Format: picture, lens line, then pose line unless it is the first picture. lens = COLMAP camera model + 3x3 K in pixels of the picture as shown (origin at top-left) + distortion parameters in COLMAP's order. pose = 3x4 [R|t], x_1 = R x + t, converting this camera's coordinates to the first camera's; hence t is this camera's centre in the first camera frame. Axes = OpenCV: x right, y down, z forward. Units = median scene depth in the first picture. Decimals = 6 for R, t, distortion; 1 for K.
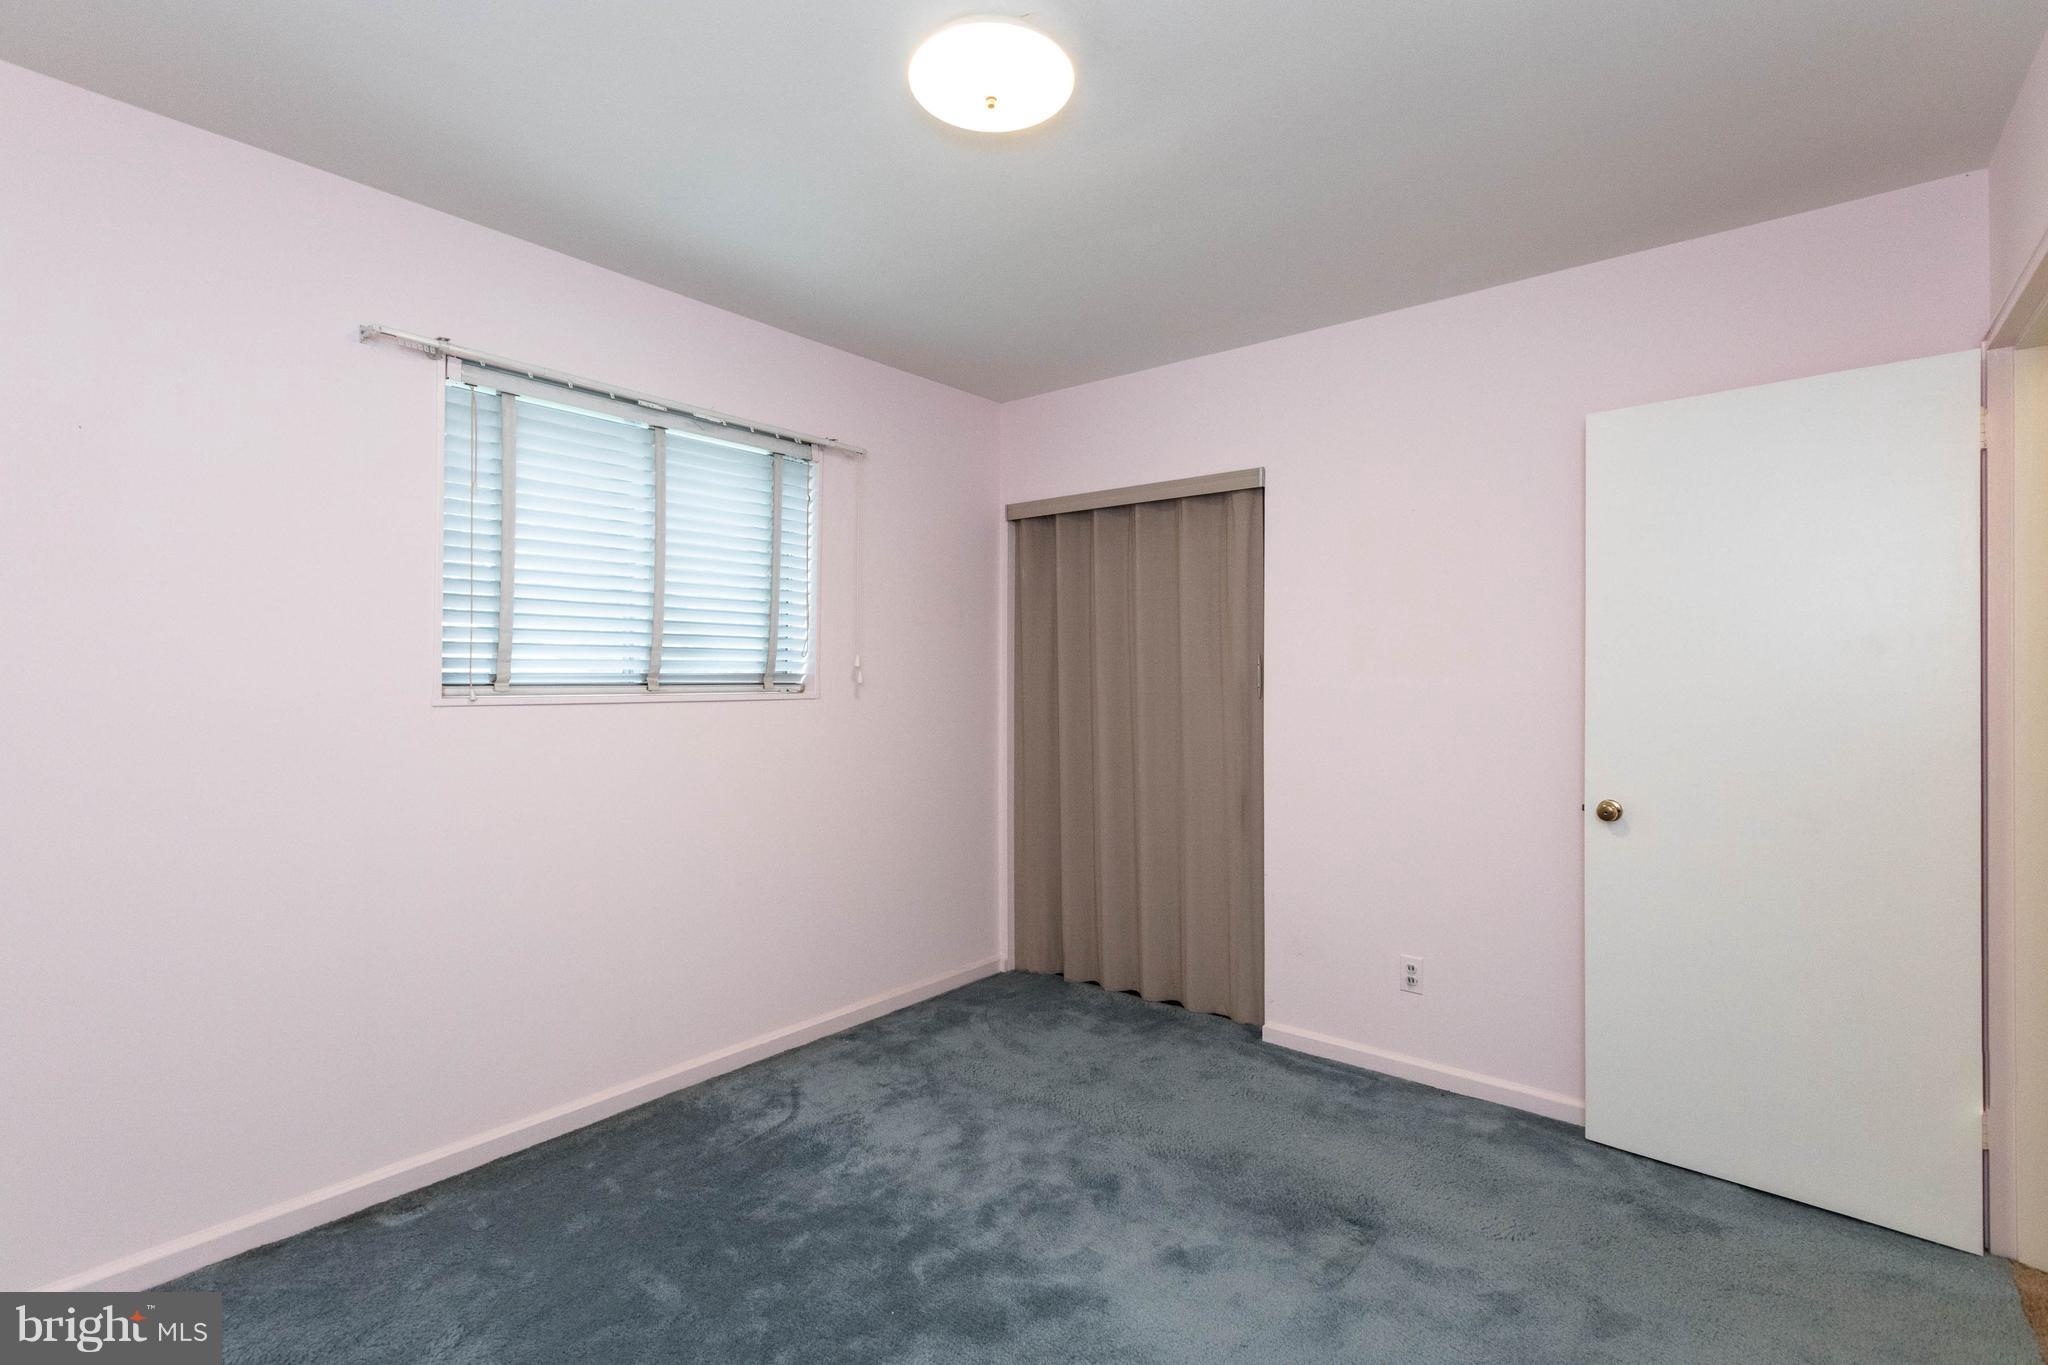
lens RADIAL K [[915.3, 0, 1024.0], [0, 915.3, 682.5], [0, 0, 1]] dist [-0.000686, -0.000399]
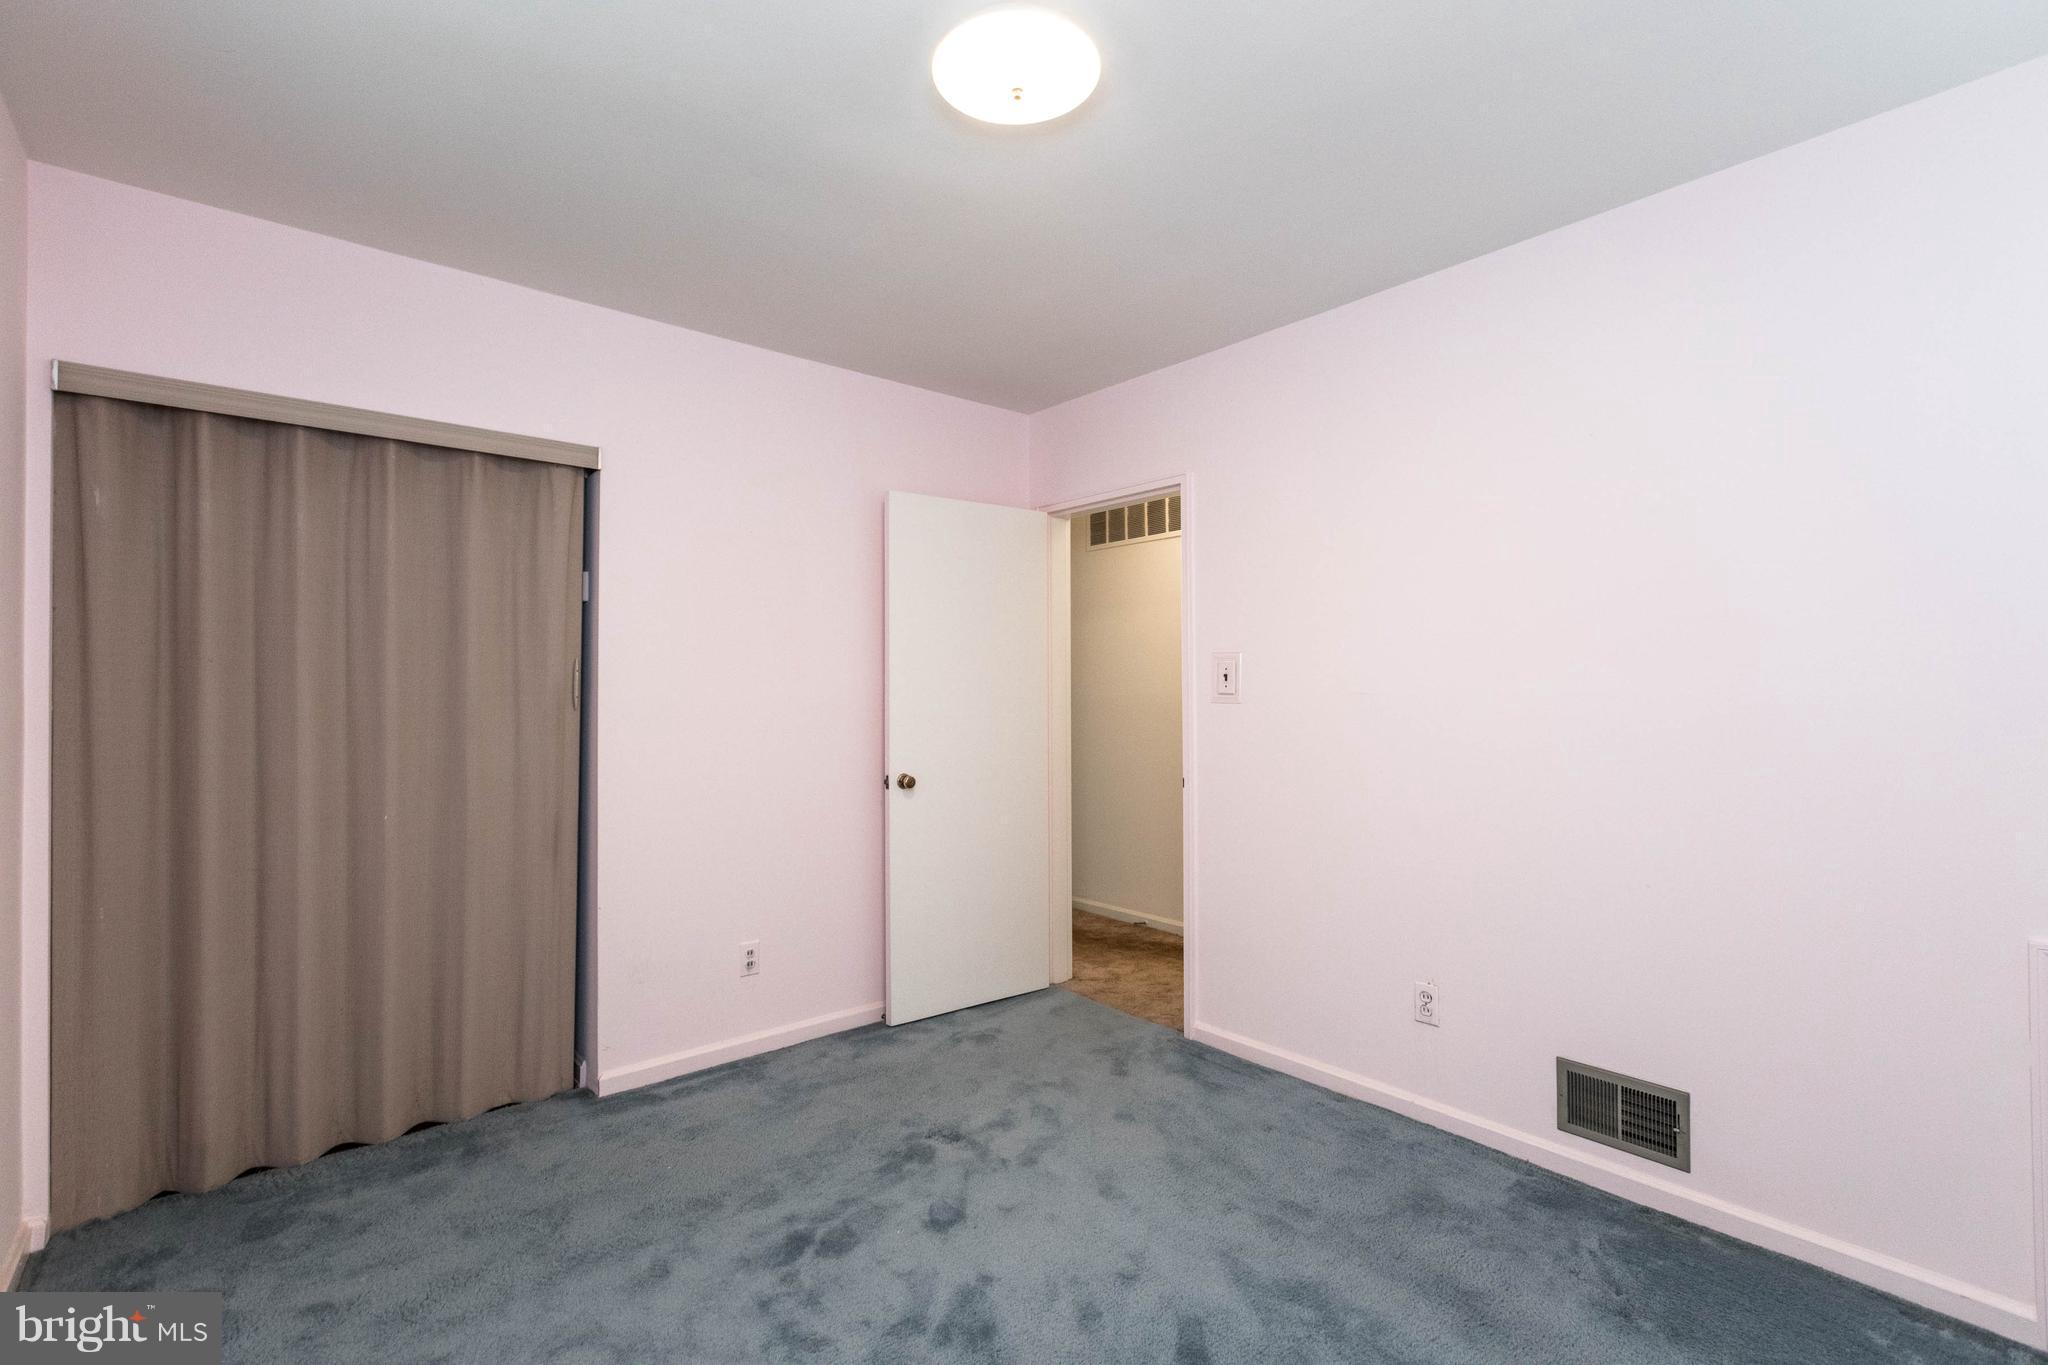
lens RADIAL K [[926.4, 0, 1020.1], [0, 926.4, 698.0], [0, 0, 1]] dist [-0.000659, -0.000327]
pose [[0.188760, -0.011117, 0.981960, -0.590444], [0.011615, 0.999891, 0.009087, 0.003336], [-0.981955, 0.009690, 0.188868, 0.472538]]
